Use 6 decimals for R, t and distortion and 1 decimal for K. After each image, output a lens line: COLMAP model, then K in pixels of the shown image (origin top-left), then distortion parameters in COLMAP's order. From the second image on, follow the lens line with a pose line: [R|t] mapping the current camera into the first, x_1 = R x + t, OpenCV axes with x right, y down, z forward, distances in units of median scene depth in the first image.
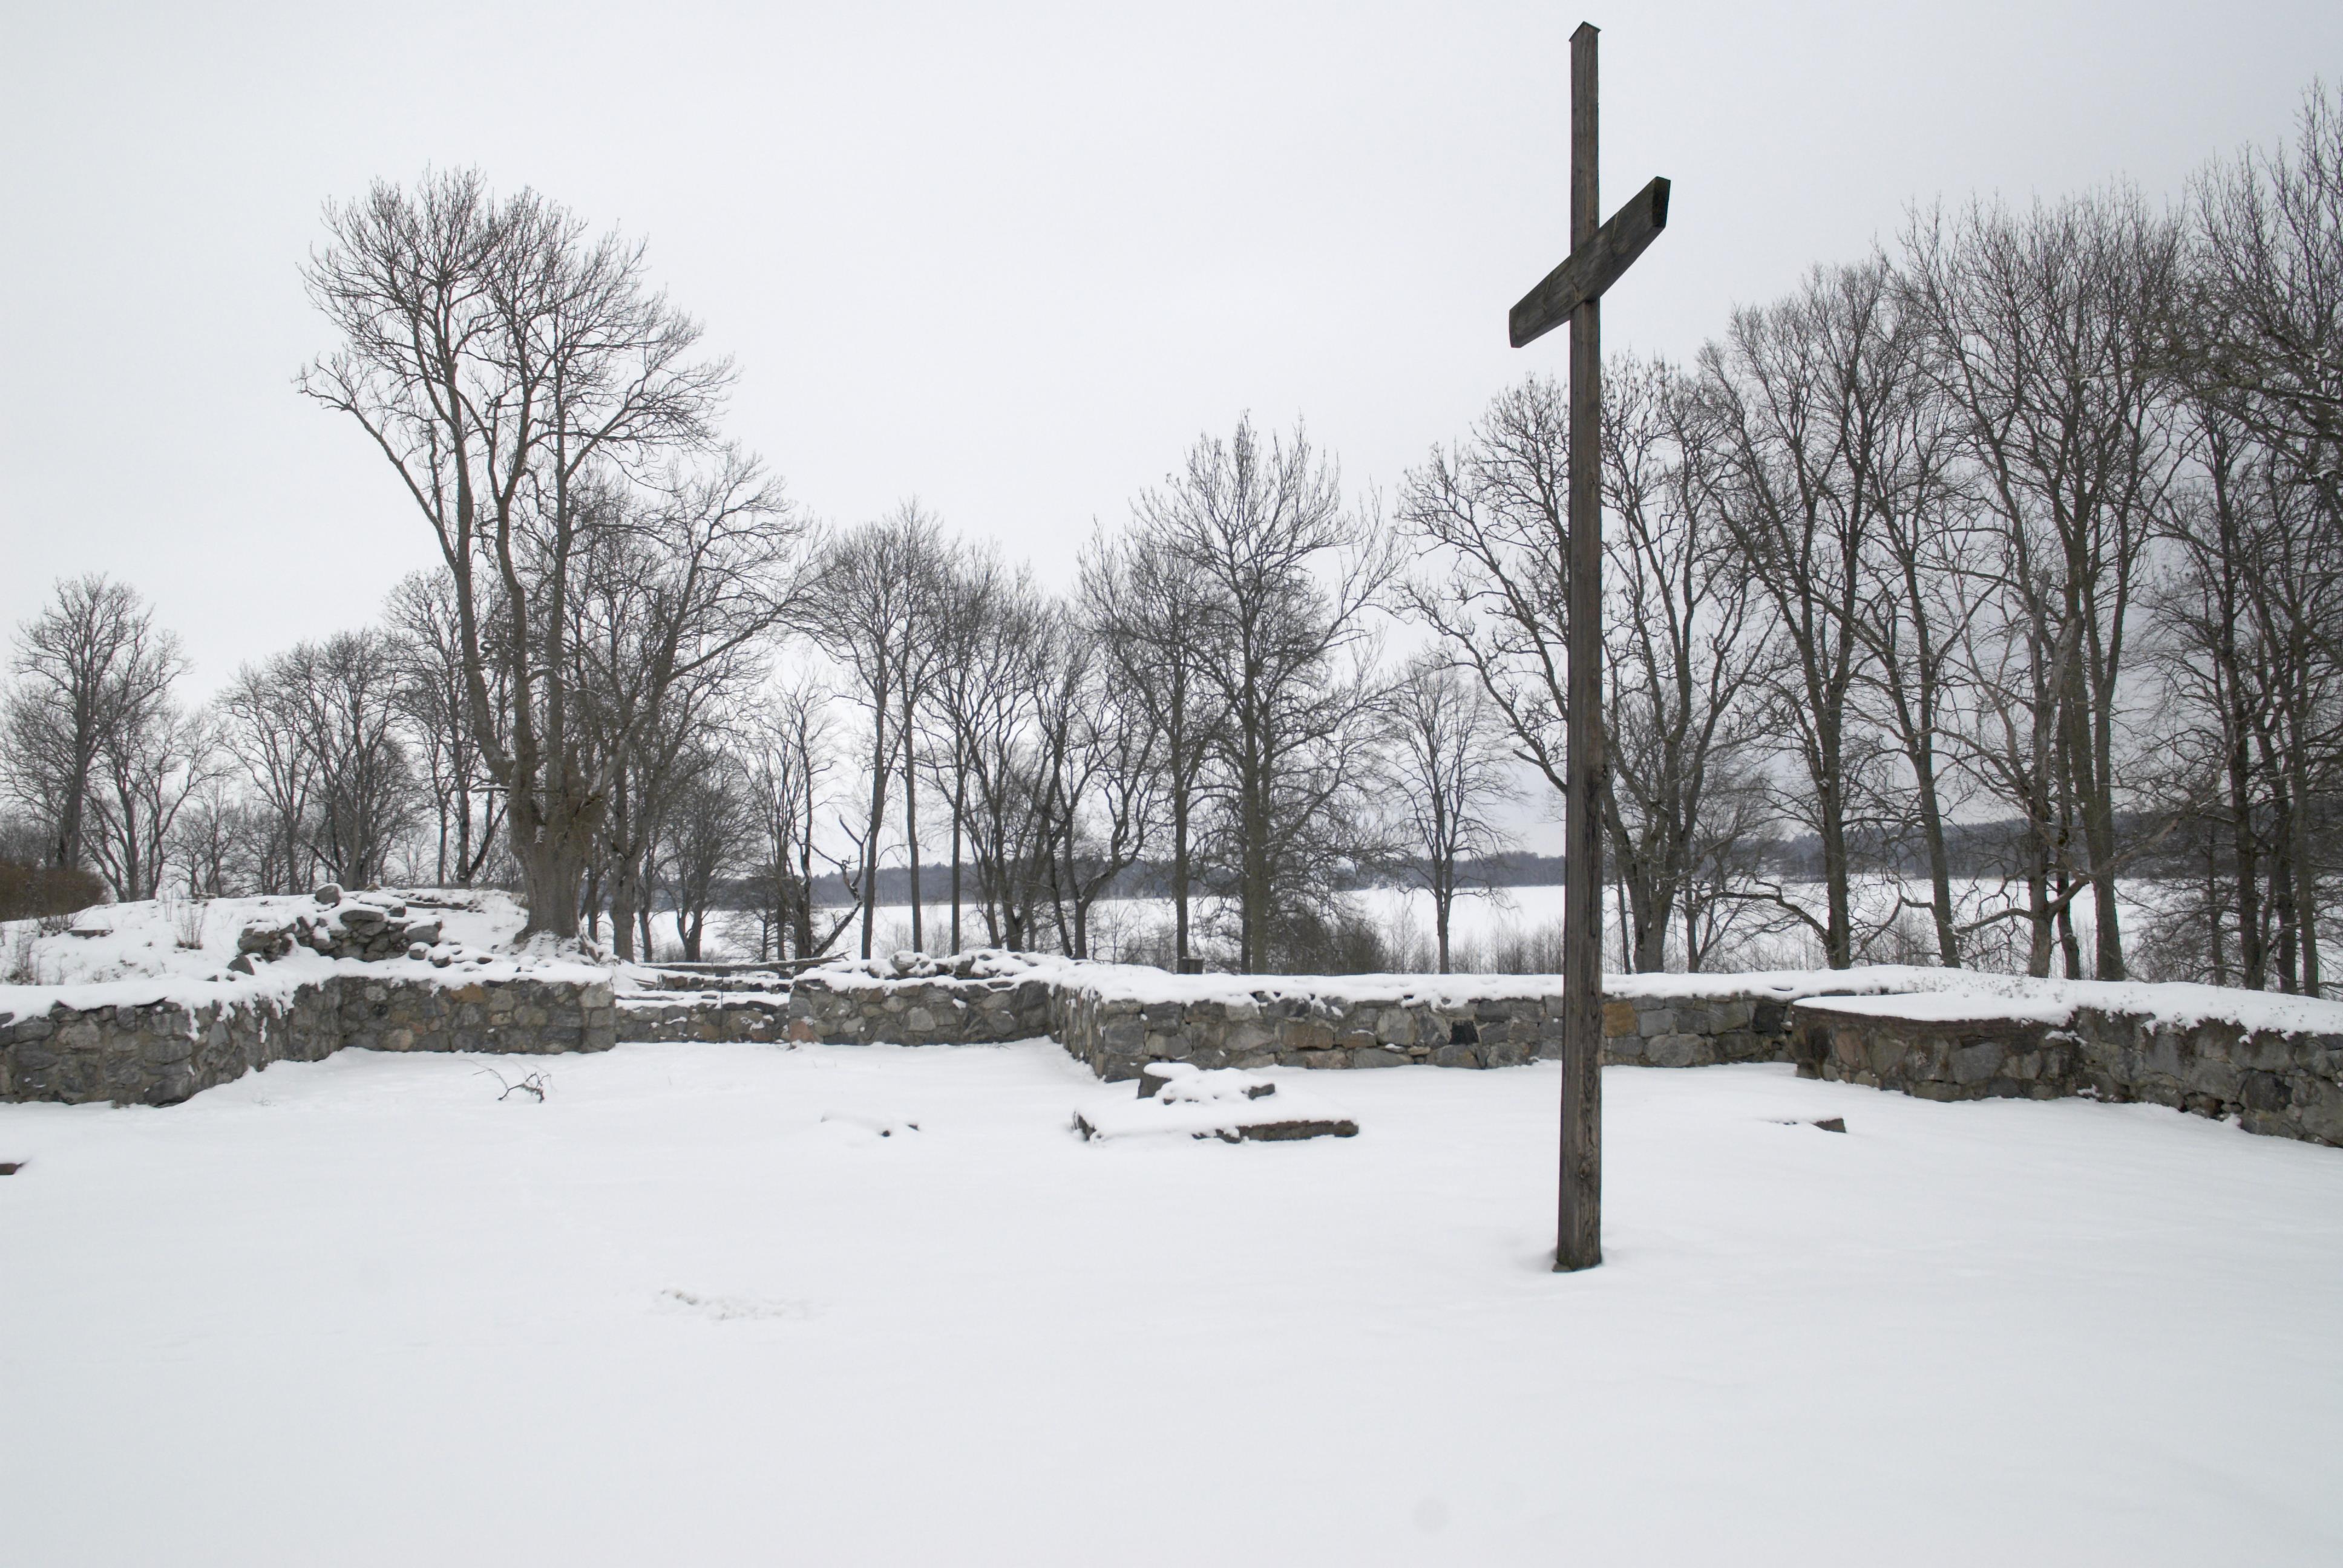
lens RADIAL K [[1724.6, 0, 1165.3], [0, 1724.6, 796.7], [0, 0, 1]] dist [-0.055821, 0.008849]
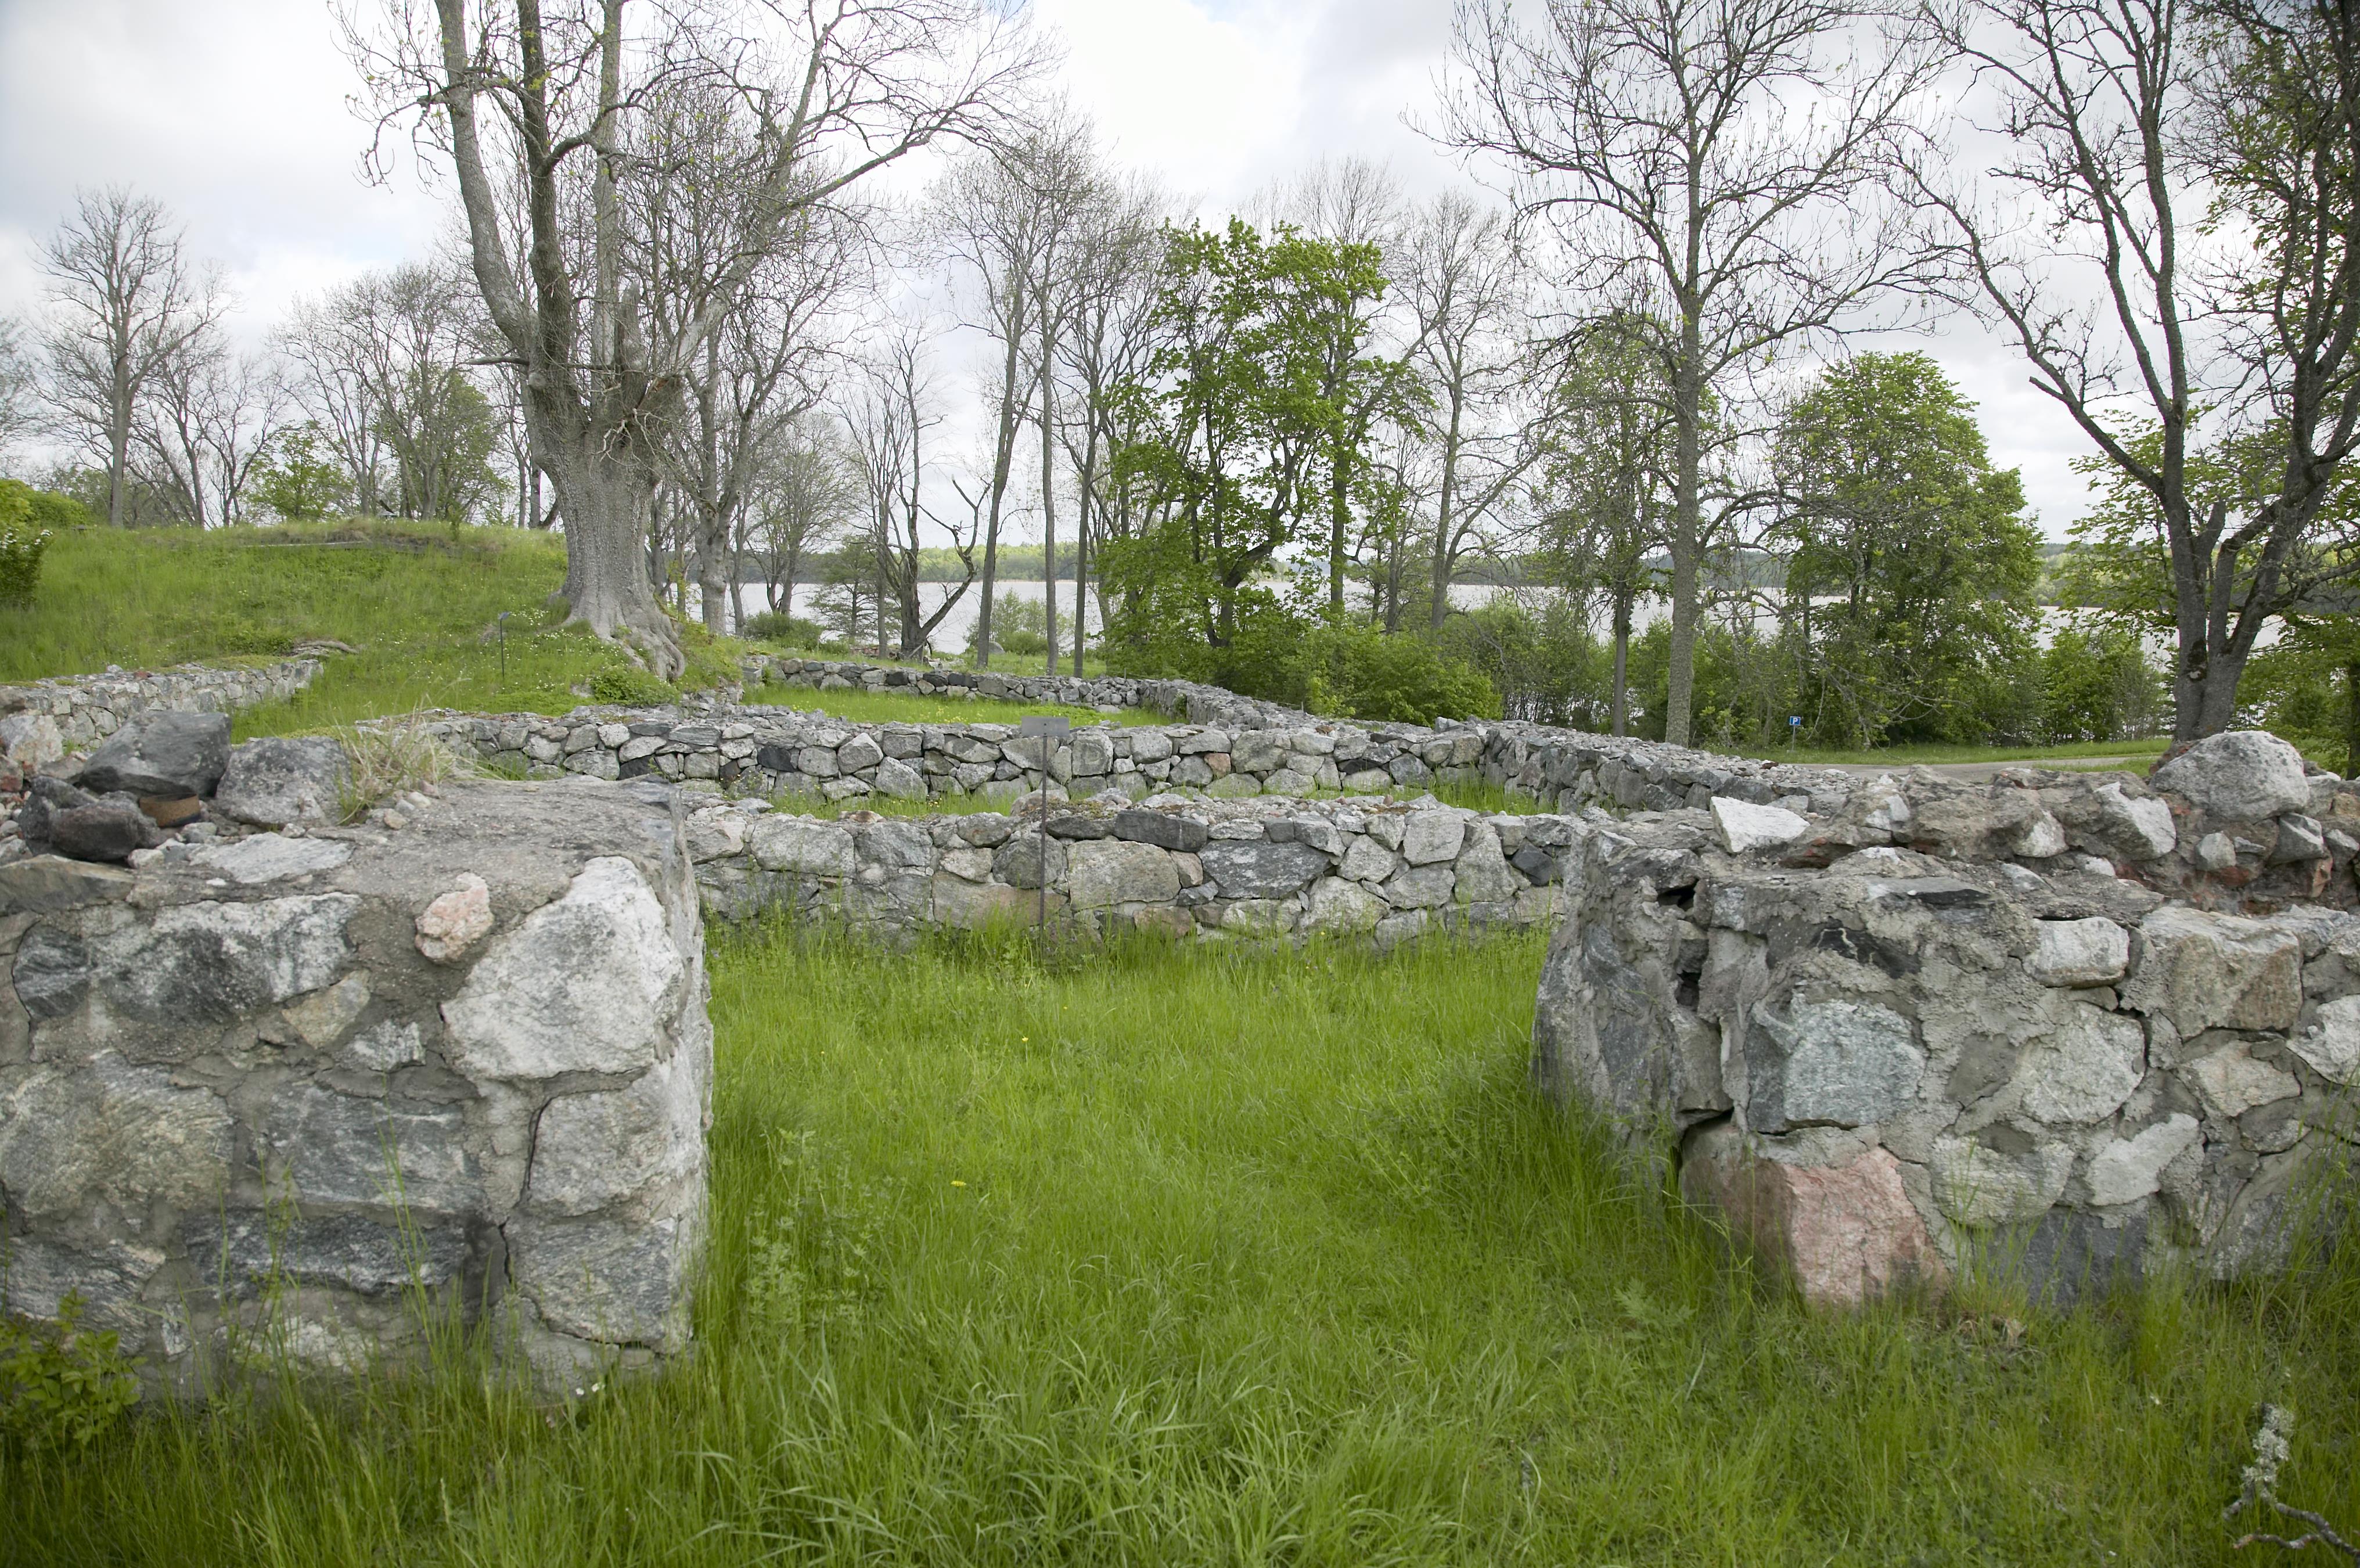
lens RADIAL K [[1505.4, 0, 1179.2], [0, 1505.4, 764.4], [0, 0, 1]] dist [-0.119691, 0.048696]
pose [[0.999491, 0.031888, 0.000828, -0.066147], [-0.031530, 0.983672, 0.177190, 0.016994], [0.004836, -0.177125, 0.984176, 0.207844]]
